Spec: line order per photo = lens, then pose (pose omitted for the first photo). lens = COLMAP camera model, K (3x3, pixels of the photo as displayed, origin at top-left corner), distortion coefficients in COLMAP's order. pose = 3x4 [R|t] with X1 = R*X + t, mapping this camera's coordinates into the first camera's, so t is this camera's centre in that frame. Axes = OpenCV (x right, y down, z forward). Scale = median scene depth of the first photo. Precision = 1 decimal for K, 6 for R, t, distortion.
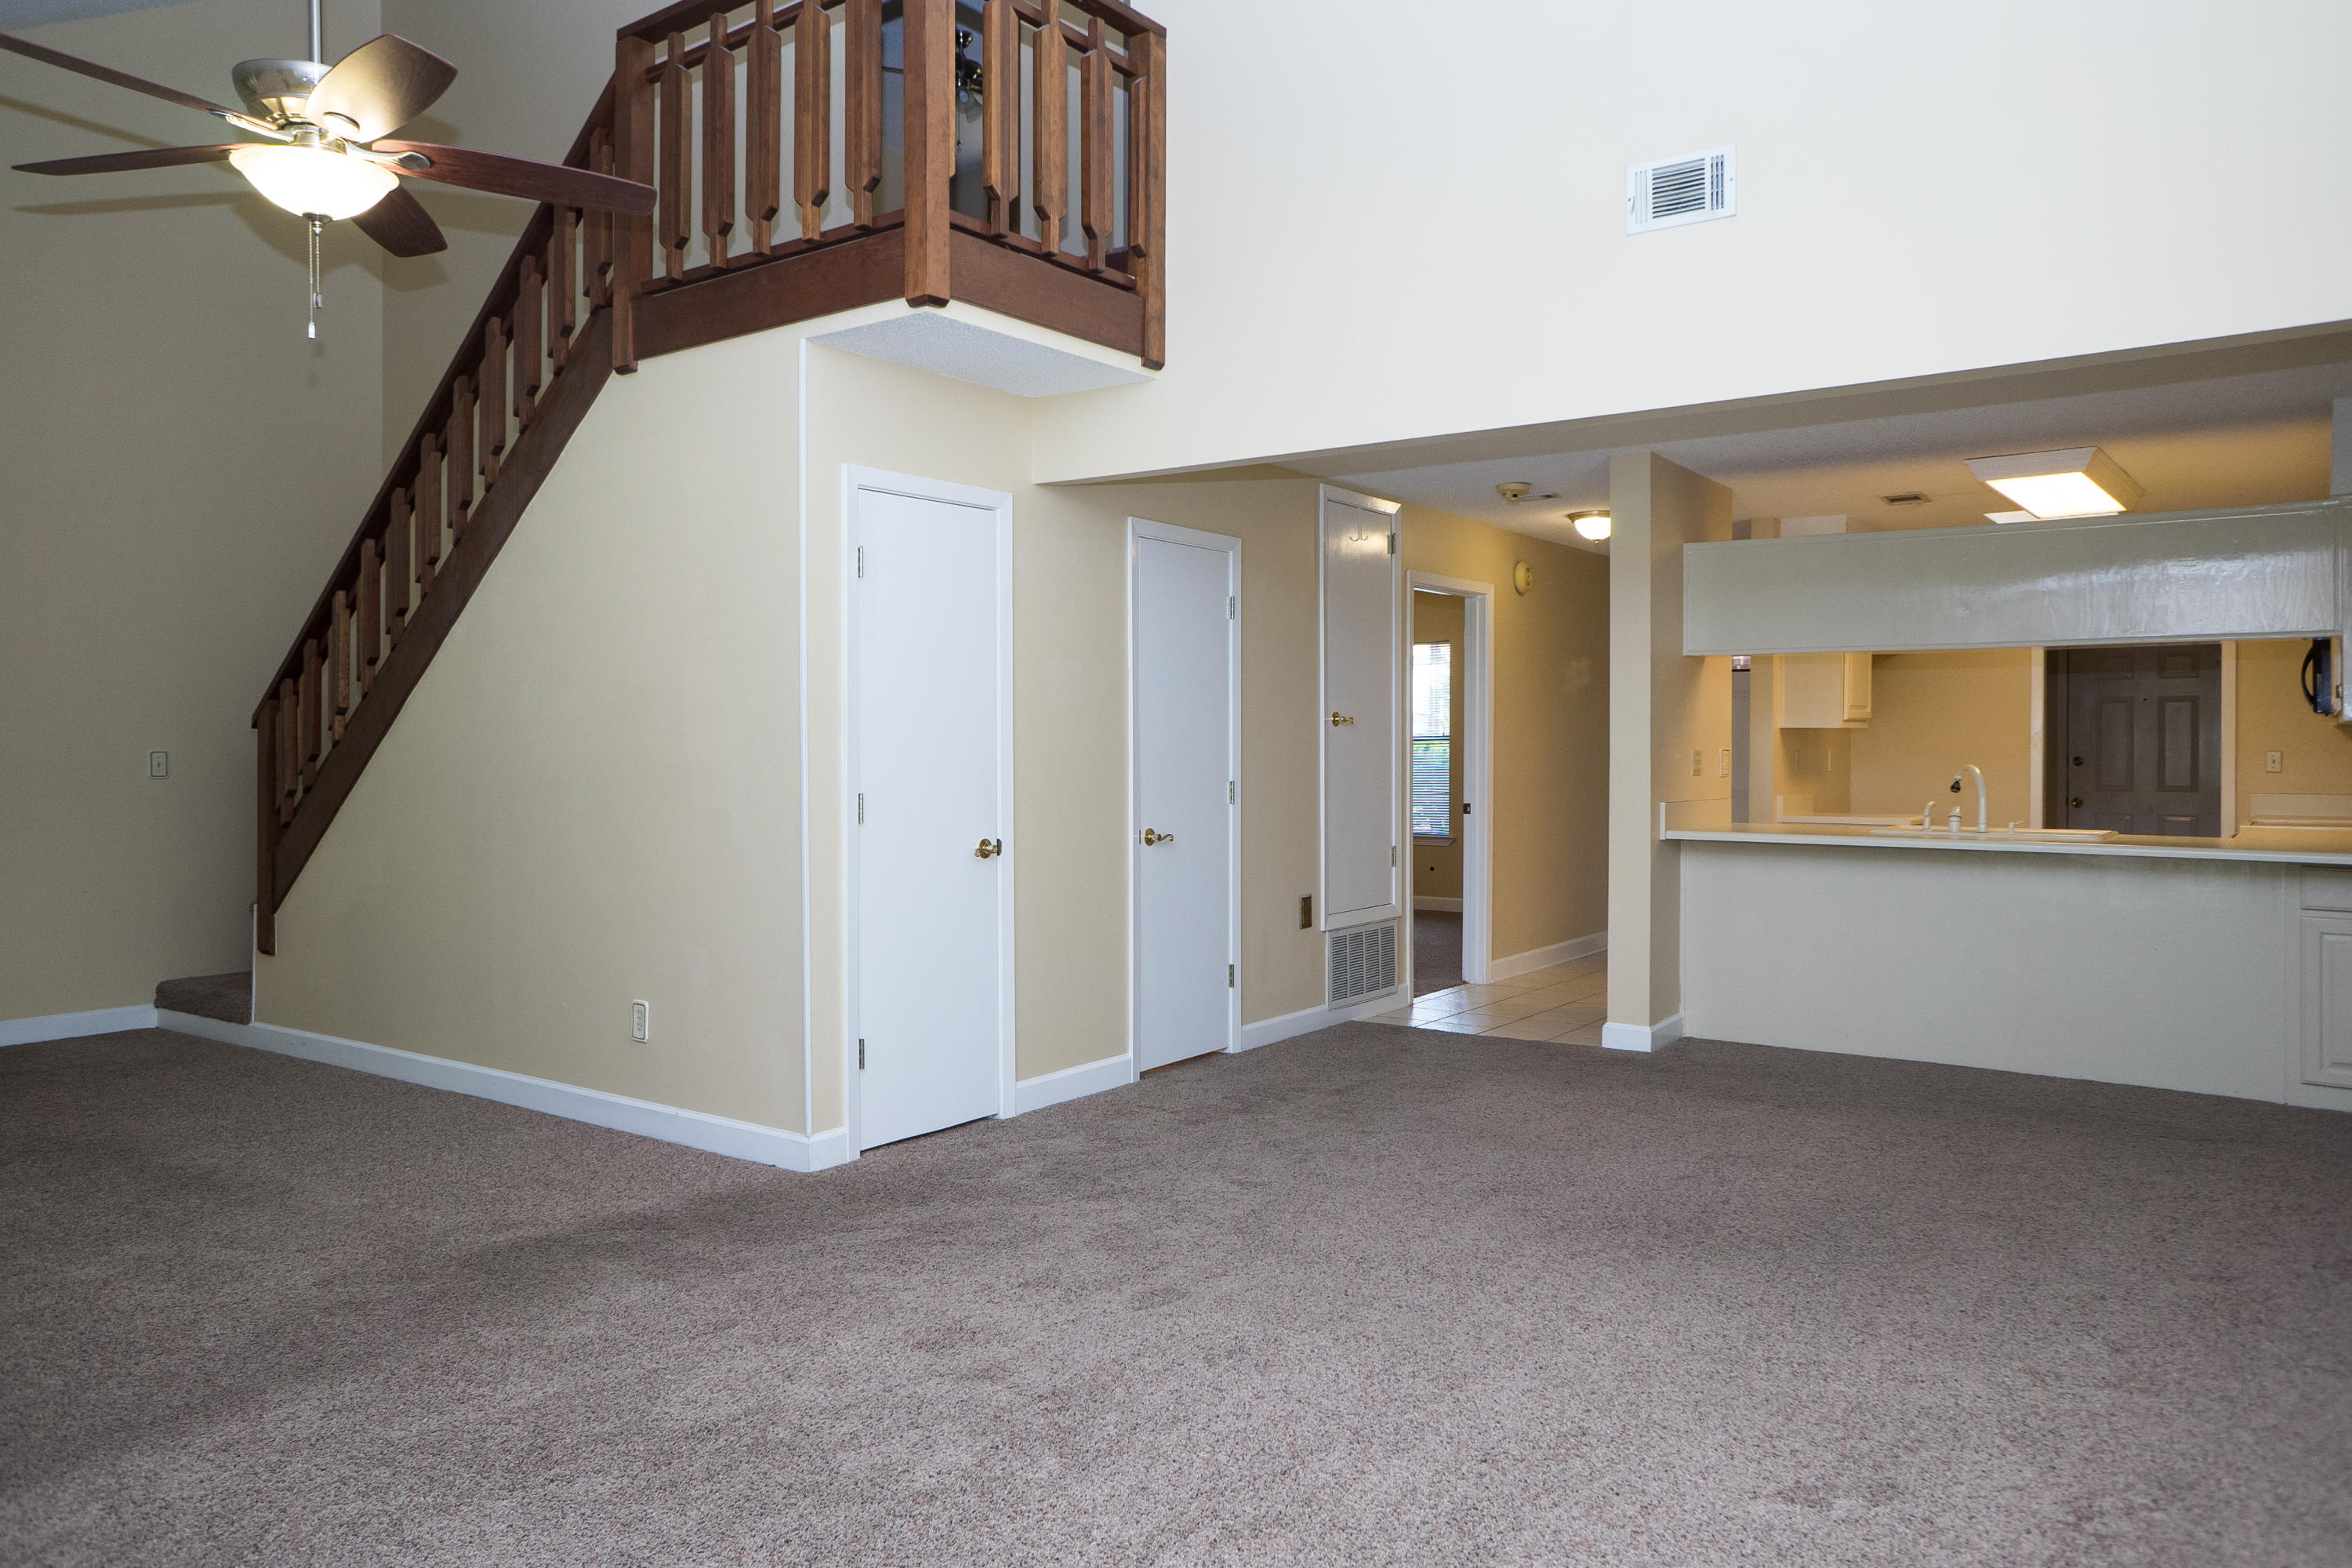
lens RADIAL K [[1674.3, 0, 1135.5], [0, 1674.3, 756.5], [0, 0, 1]] dist [-0.050489, 0.002592]
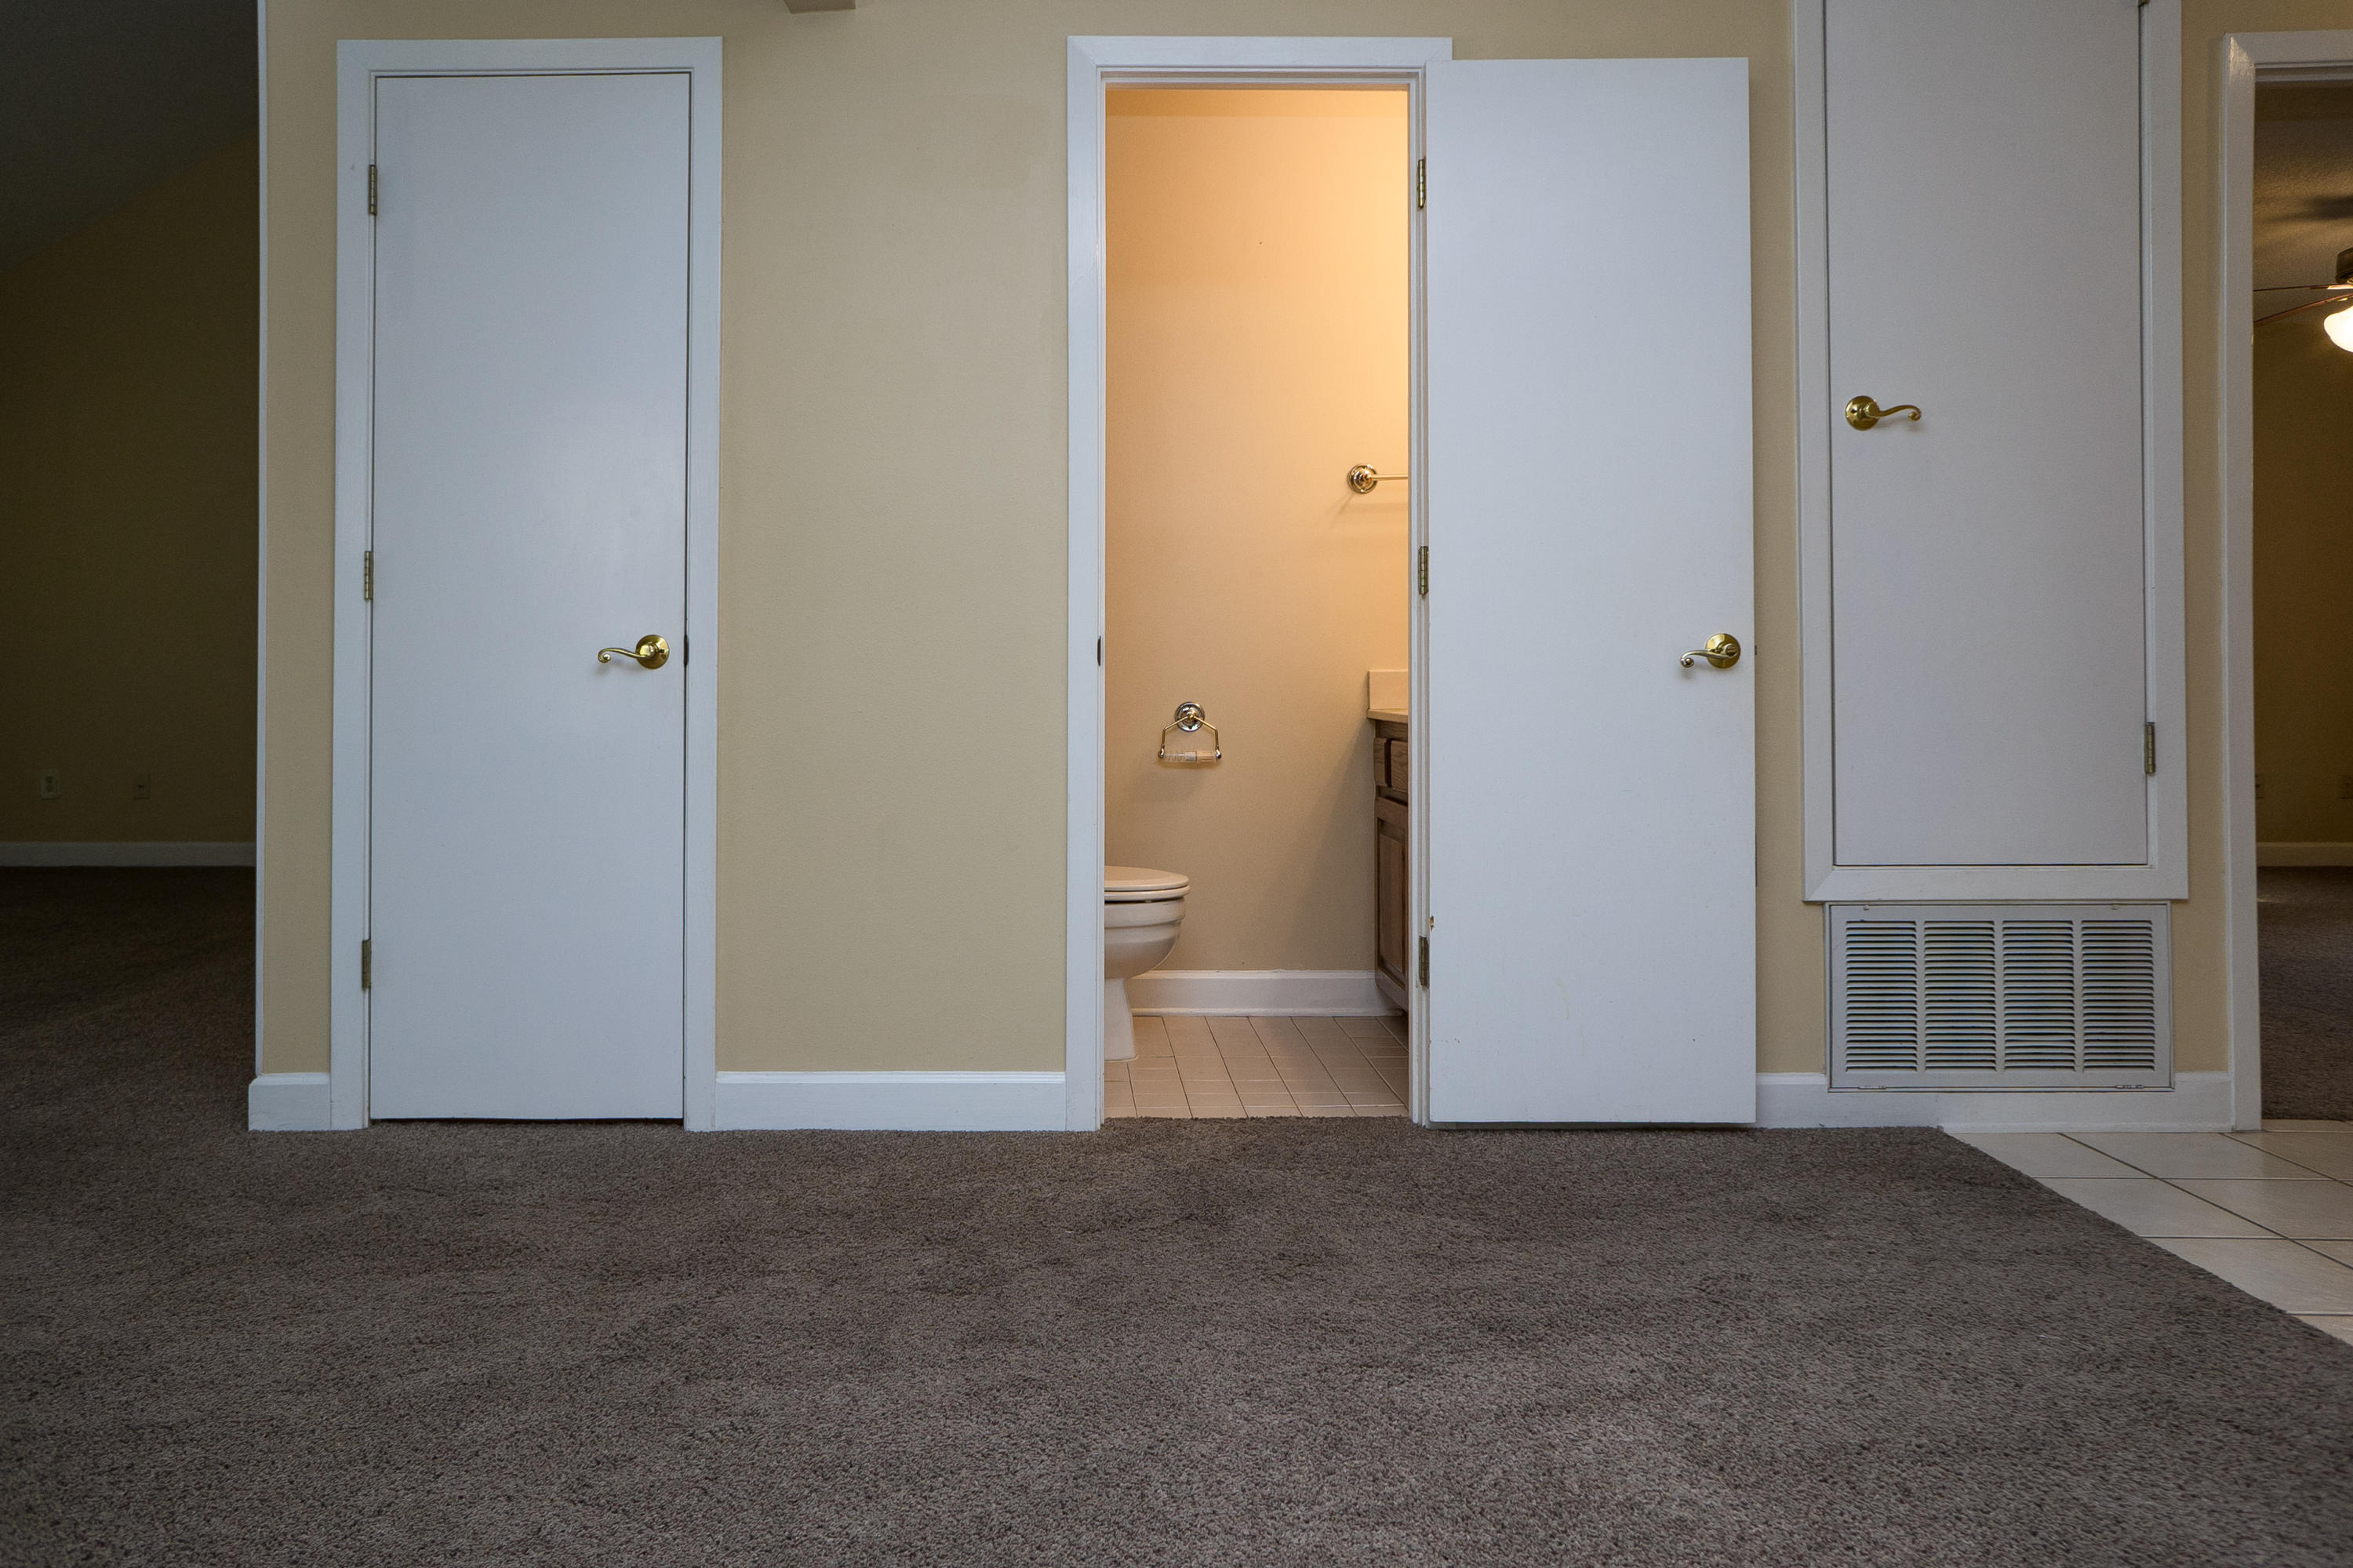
lens RADIAL K [[1675.1, 0, 1136.0], [0, 1675.1, 756.5], [0, 0, 1]] dist [-0.050489, 0.002592]
pose [[0.586877, 0.001646, -0.809674, 0.355547], [-0.008429, 0.999956, -0.004077, 0.069354], [0.809632, 0.009218, 0.586866, 0.602868]]
